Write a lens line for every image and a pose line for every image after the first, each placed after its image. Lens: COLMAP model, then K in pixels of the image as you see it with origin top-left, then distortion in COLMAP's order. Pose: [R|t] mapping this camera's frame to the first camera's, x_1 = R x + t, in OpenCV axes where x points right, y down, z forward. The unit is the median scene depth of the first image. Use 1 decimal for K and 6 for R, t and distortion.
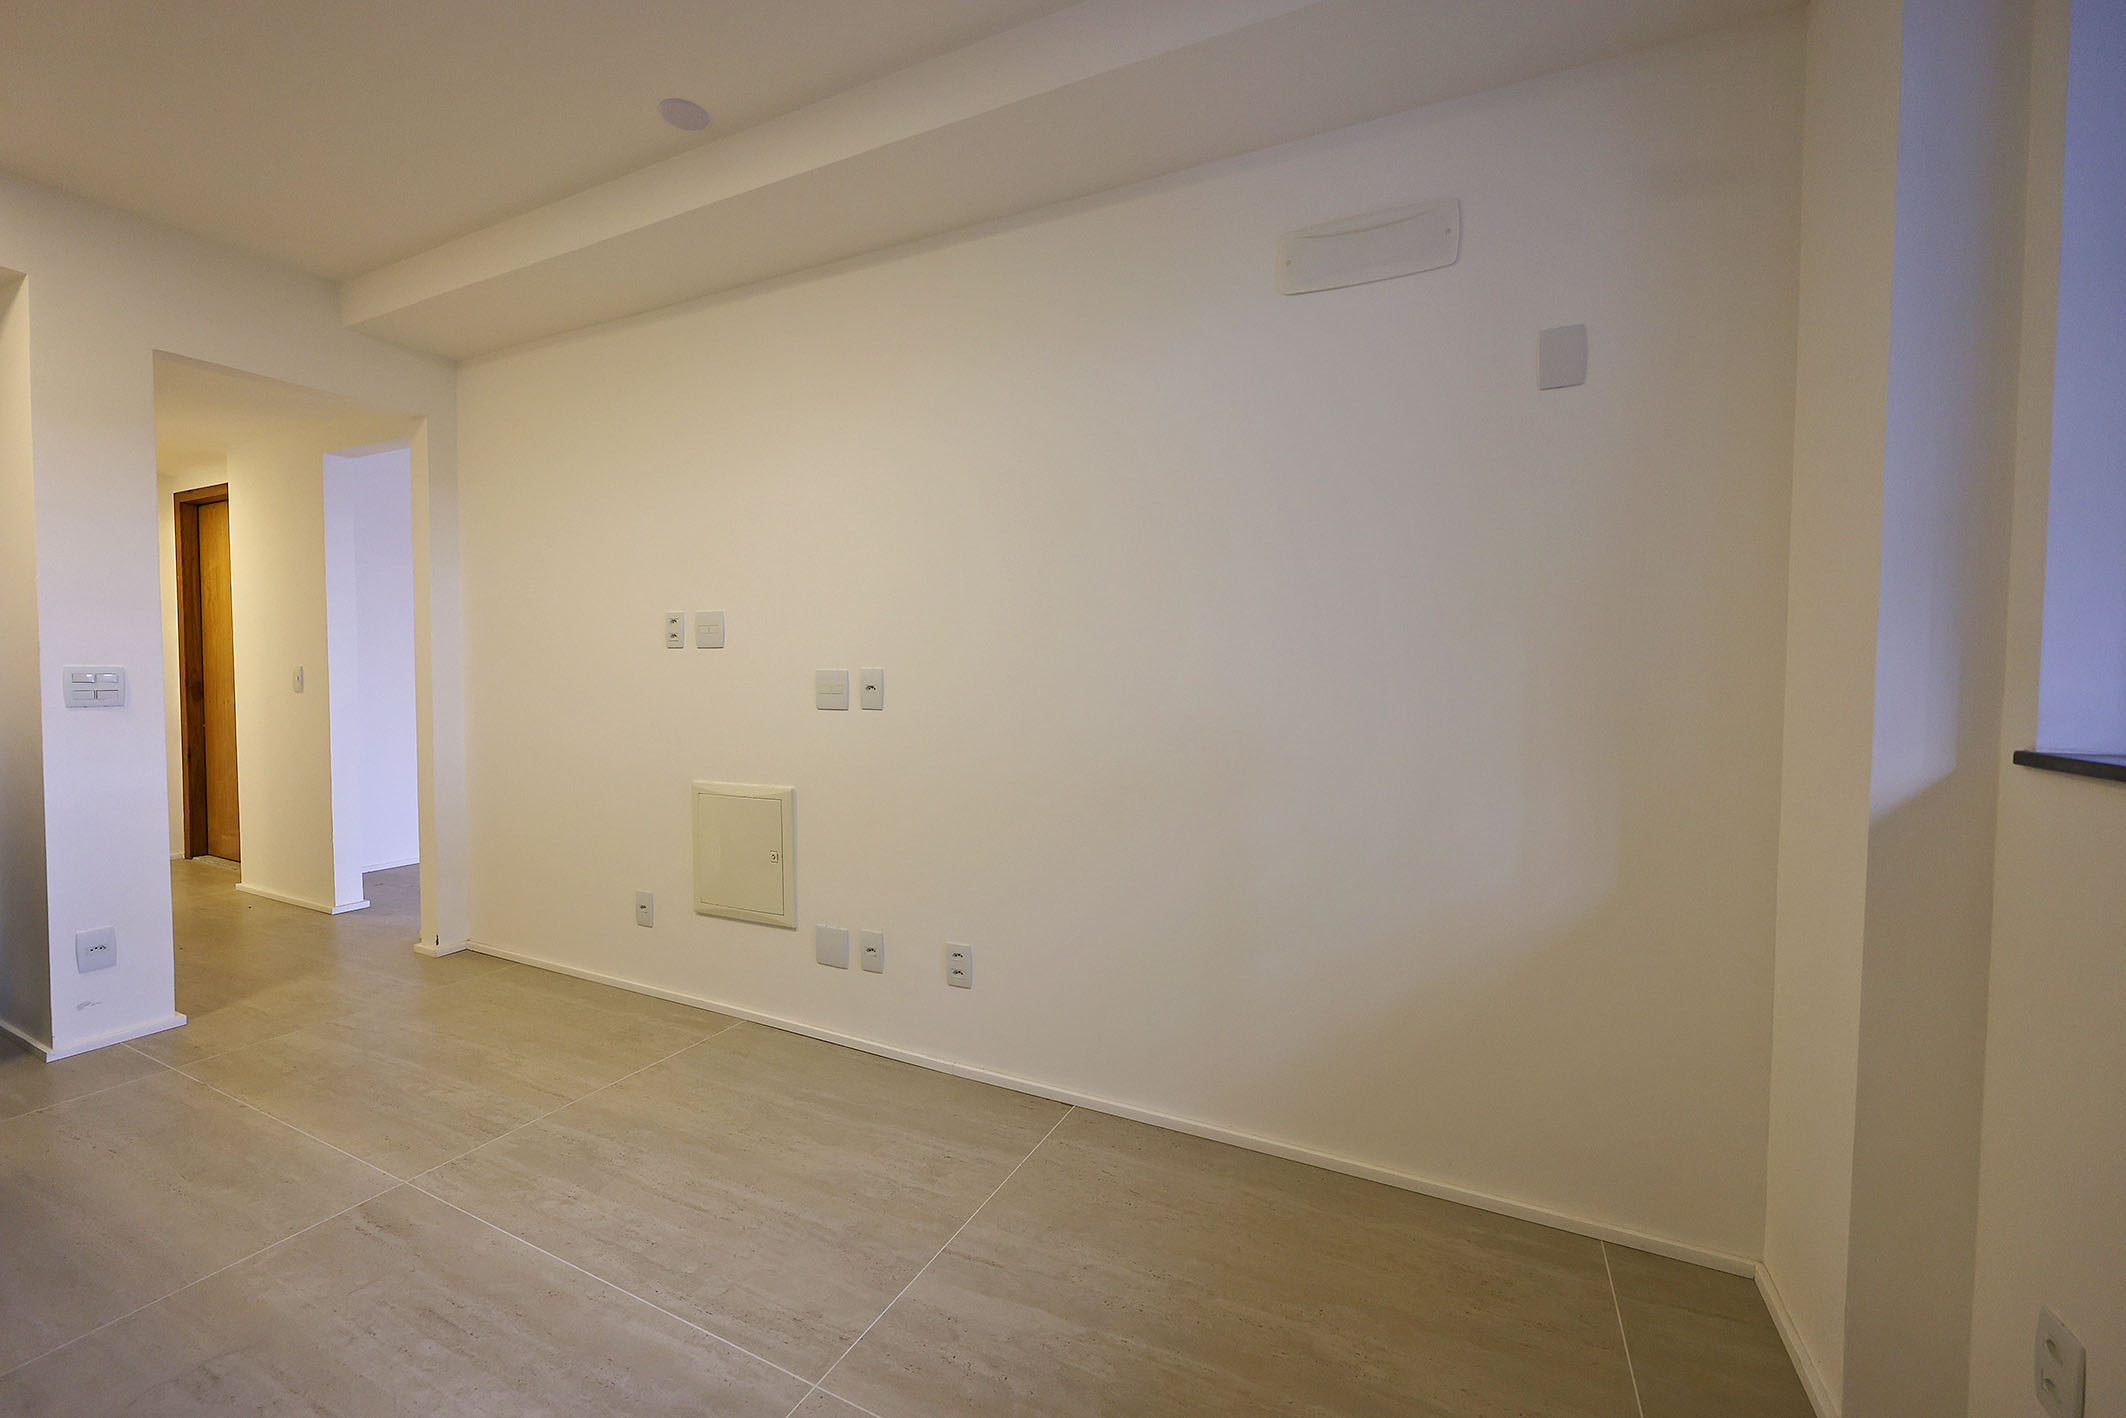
lens RADIAL K [[855.0, 0, 1059.7], [0, 855.0, 697.6], [0, 0, 1]] dist [-0.002905, 0.000157]
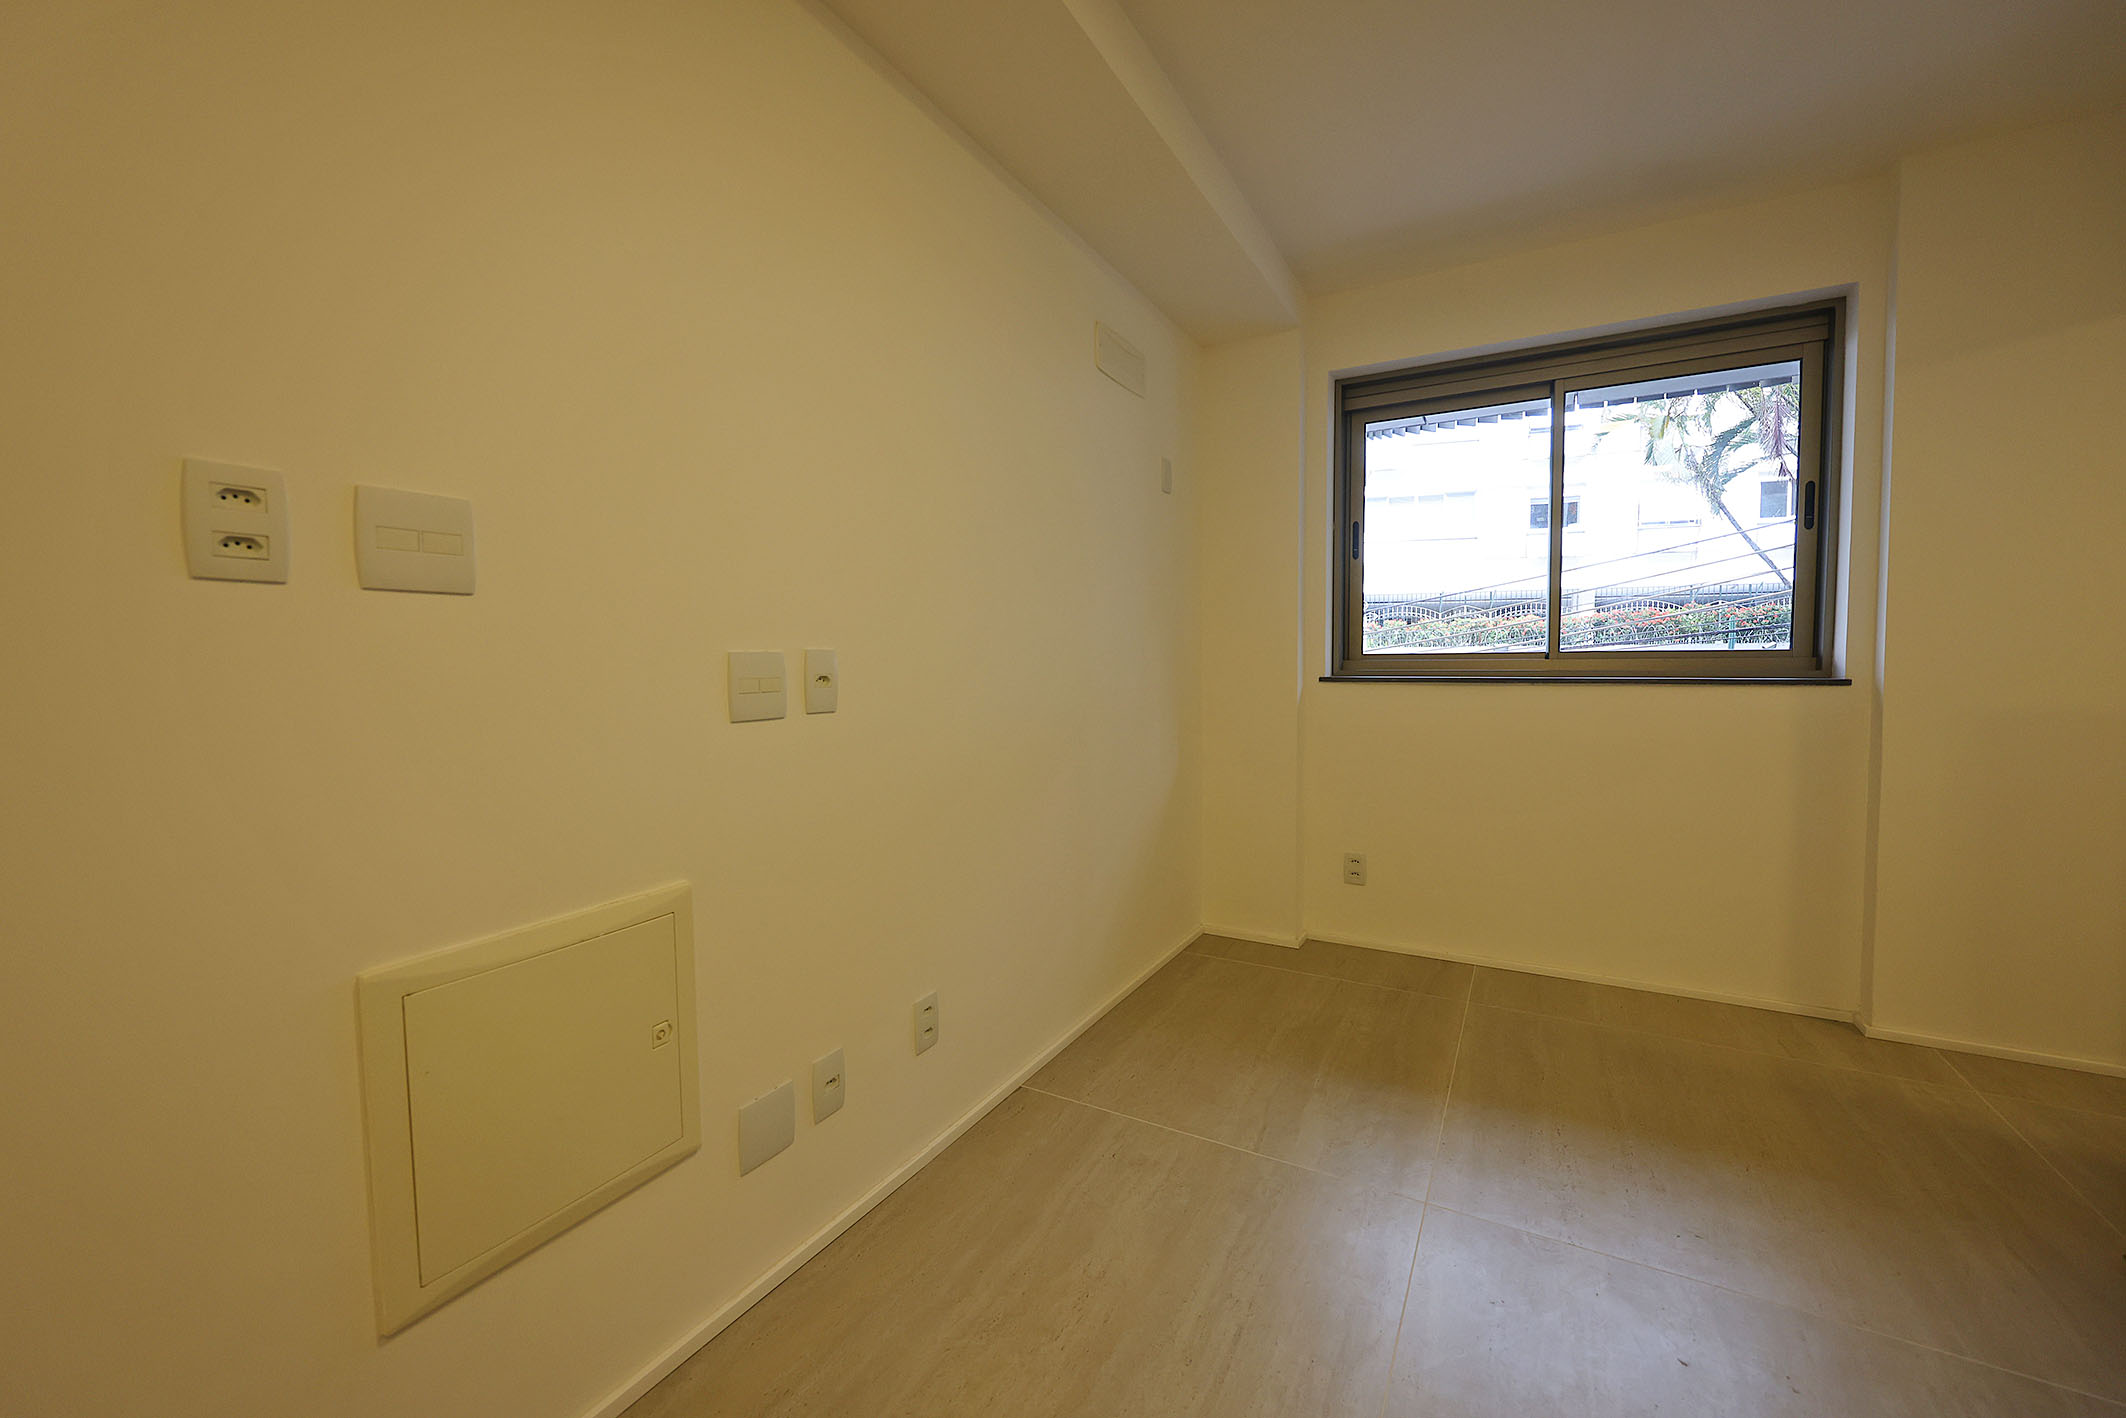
lens RADIAL K [[834.7, 0, 1053.7], [0, 834.7, 697.5], [0, 0, 1]] dist [-0.003503, -0.000154]
pose [[0.075784, -0.055279, 0.995591, -0.814437], [0.043706, 0.997687, 0.052069, -0.021835], [-0.996166, 0.039568, 0.078024, 0.760644]]
